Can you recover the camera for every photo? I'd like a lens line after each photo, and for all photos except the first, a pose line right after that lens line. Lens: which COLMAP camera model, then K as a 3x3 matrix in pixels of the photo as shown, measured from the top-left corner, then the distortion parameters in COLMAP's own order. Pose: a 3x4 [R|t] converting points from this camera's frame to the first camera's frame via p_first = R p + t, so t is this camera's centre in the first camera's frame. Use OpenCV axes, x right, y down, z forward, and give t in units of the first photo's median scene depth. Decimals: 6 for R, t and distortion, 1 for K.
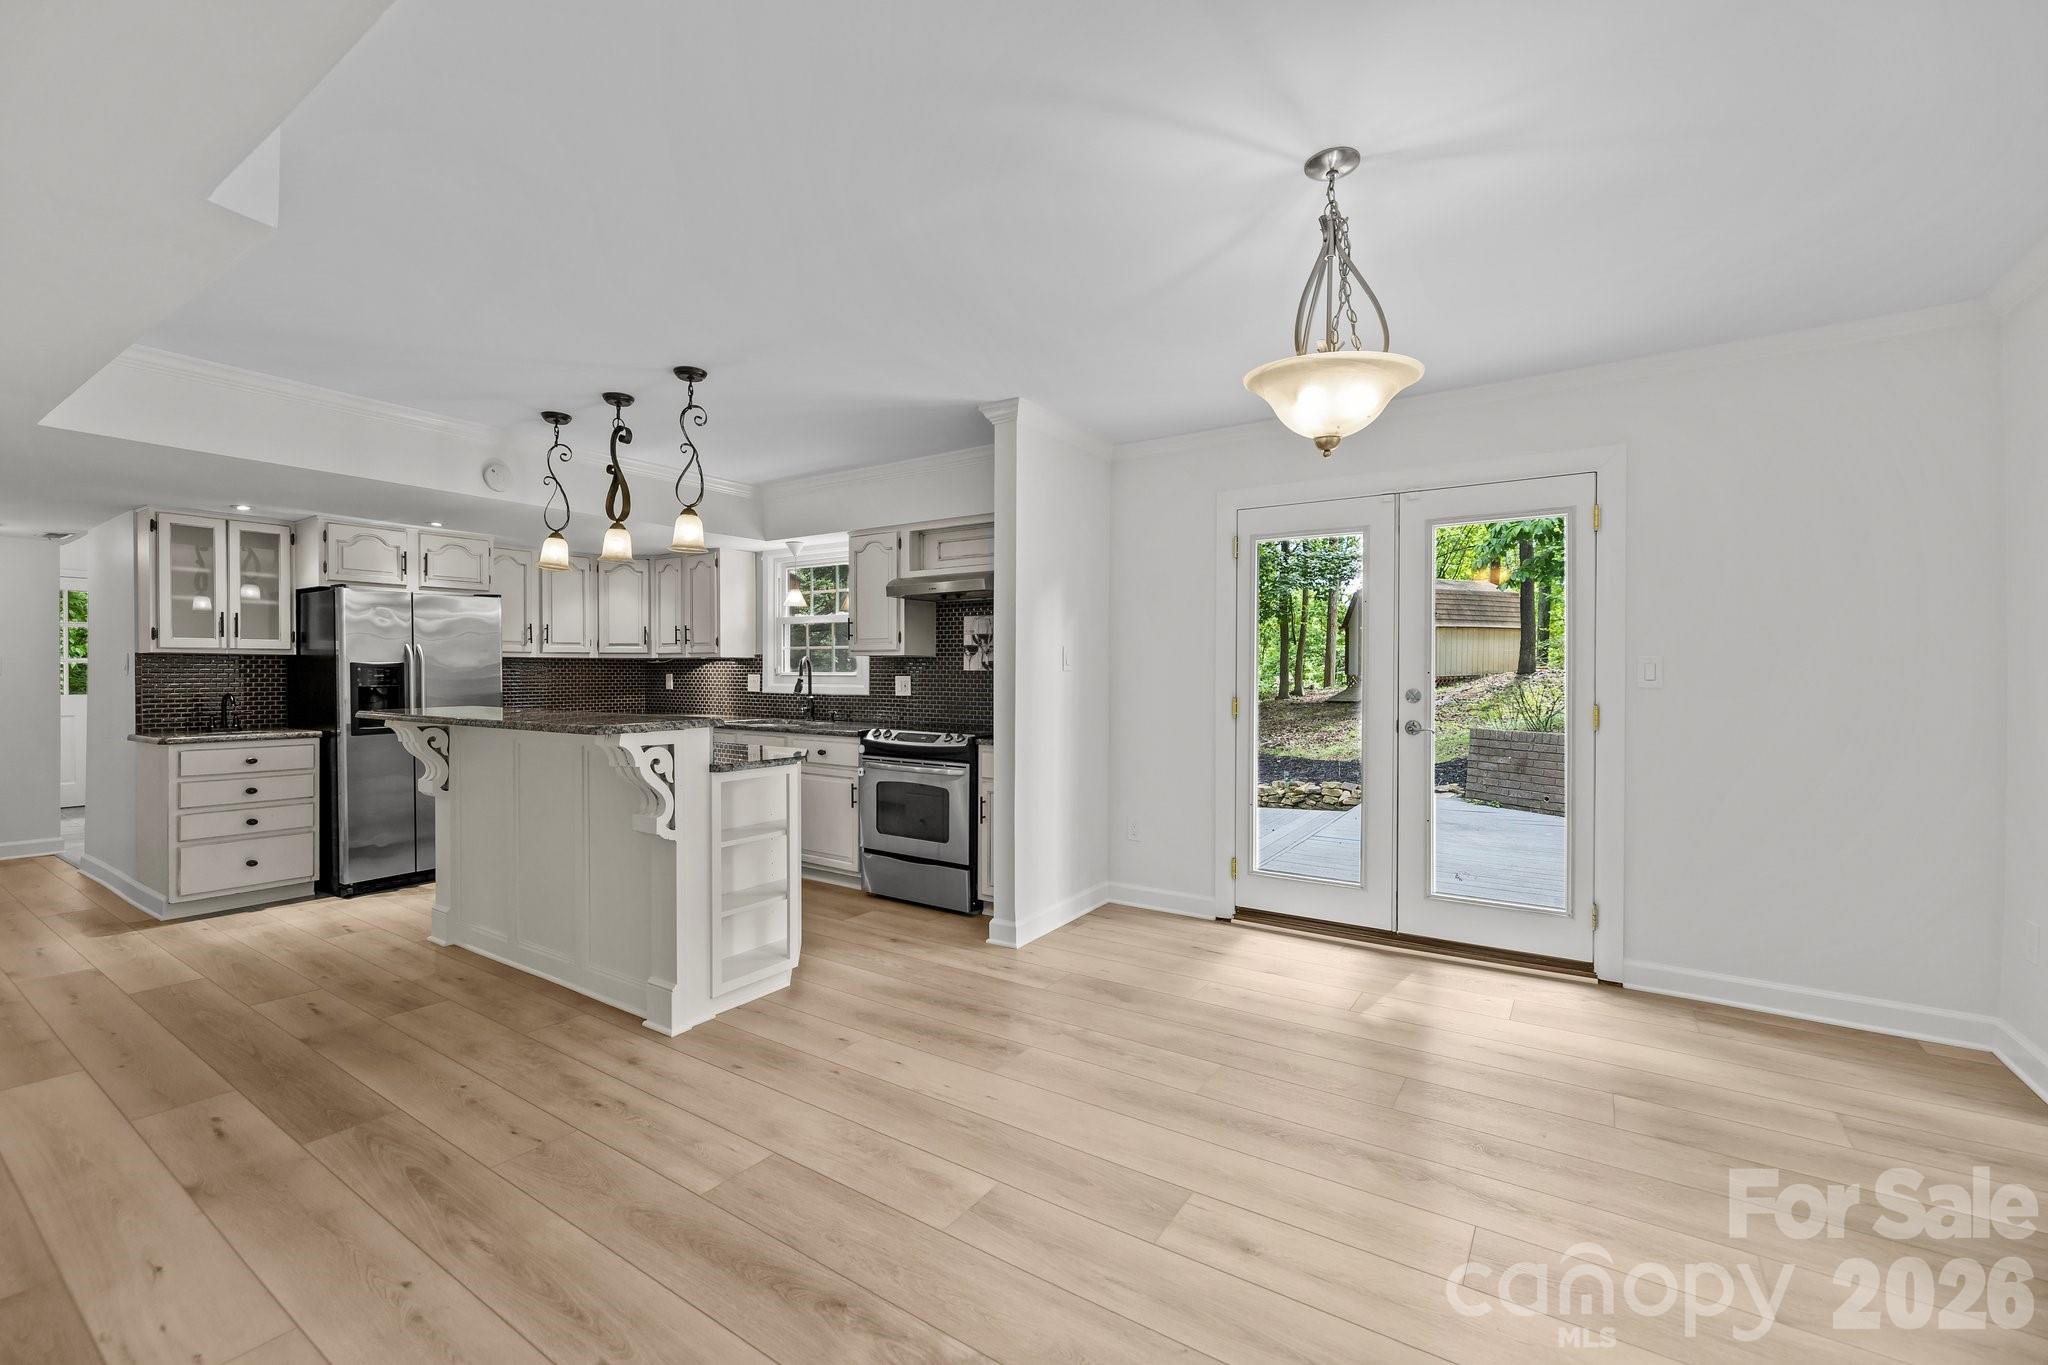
lens RADIAL K [[863.0, 0, 1000.0], [0, 863.0, 676.7], [0, 0, 1]] dist [-0.000928, 0.000057]
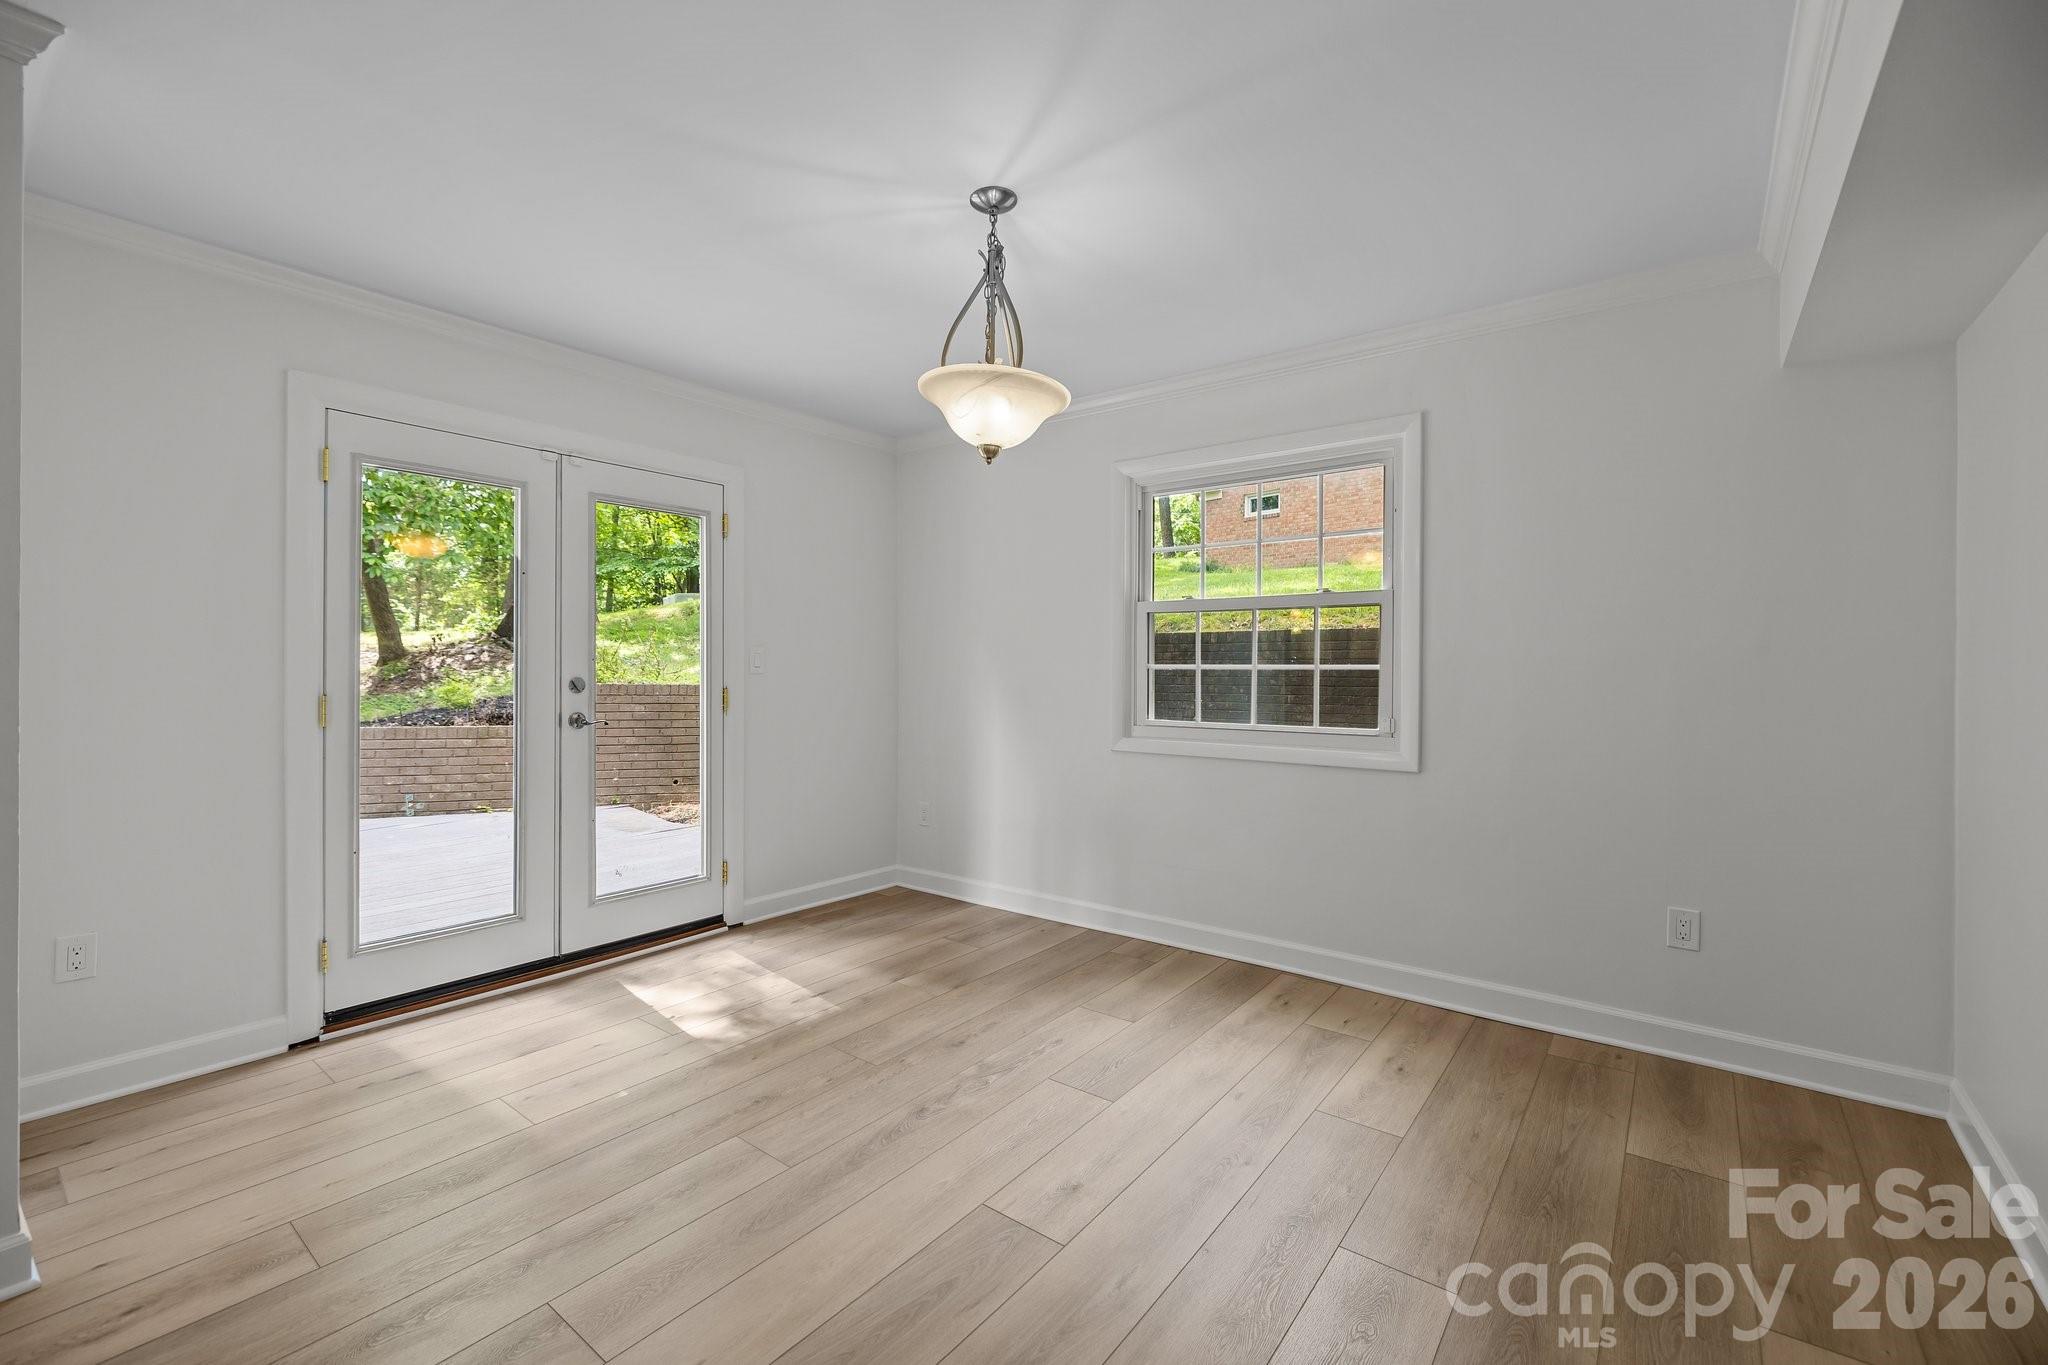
lens RADIAL K [[847.0, 0, 1033.8], [0, 847.0, 671.9], [0, 0, 1]] dist [-0.001296, -0.000110]
pose [[0.057928, -0.006094, 0.998302, -0.334571], [0.000405, 0.999981, 0.006081, 0.002843], [-0.998321, 0.000052, 0.057929, 0.425882]]
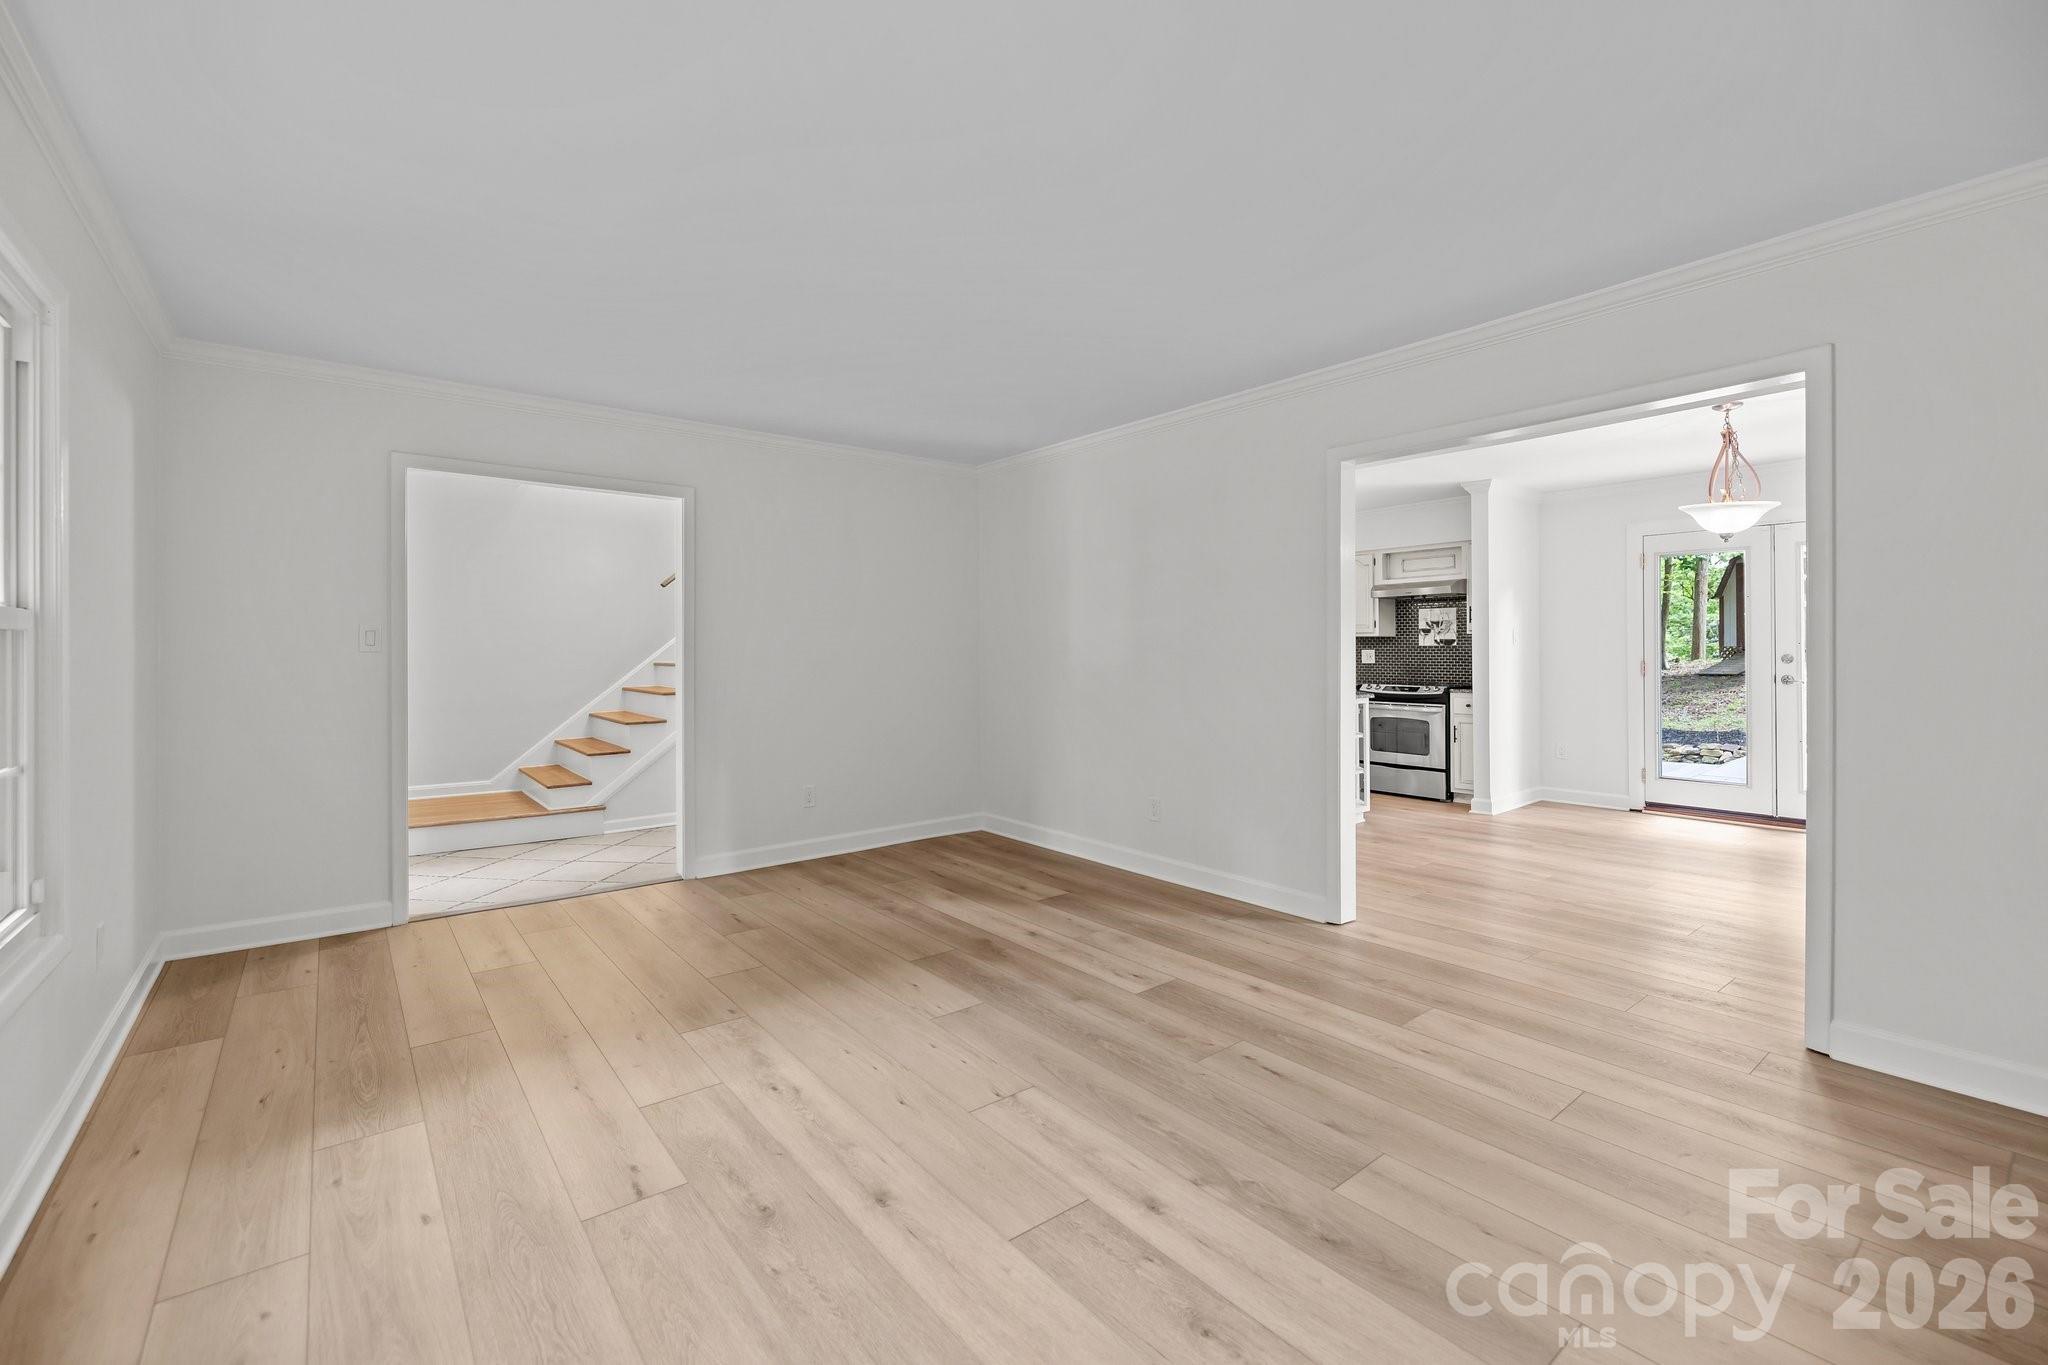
lens RADIAL K [[866.7, 0, 1013.6], [0, 866.7, 648.7], [0, 0, 1]] dist [0.000689, -0.000147]
pose [[0.955300, -0.009921, -0.295470, -0.324989], [0.008147, 0.999941, -0.007236, 0.004121], [0.295524, 0.004505, 0.955325, -0.755926]]
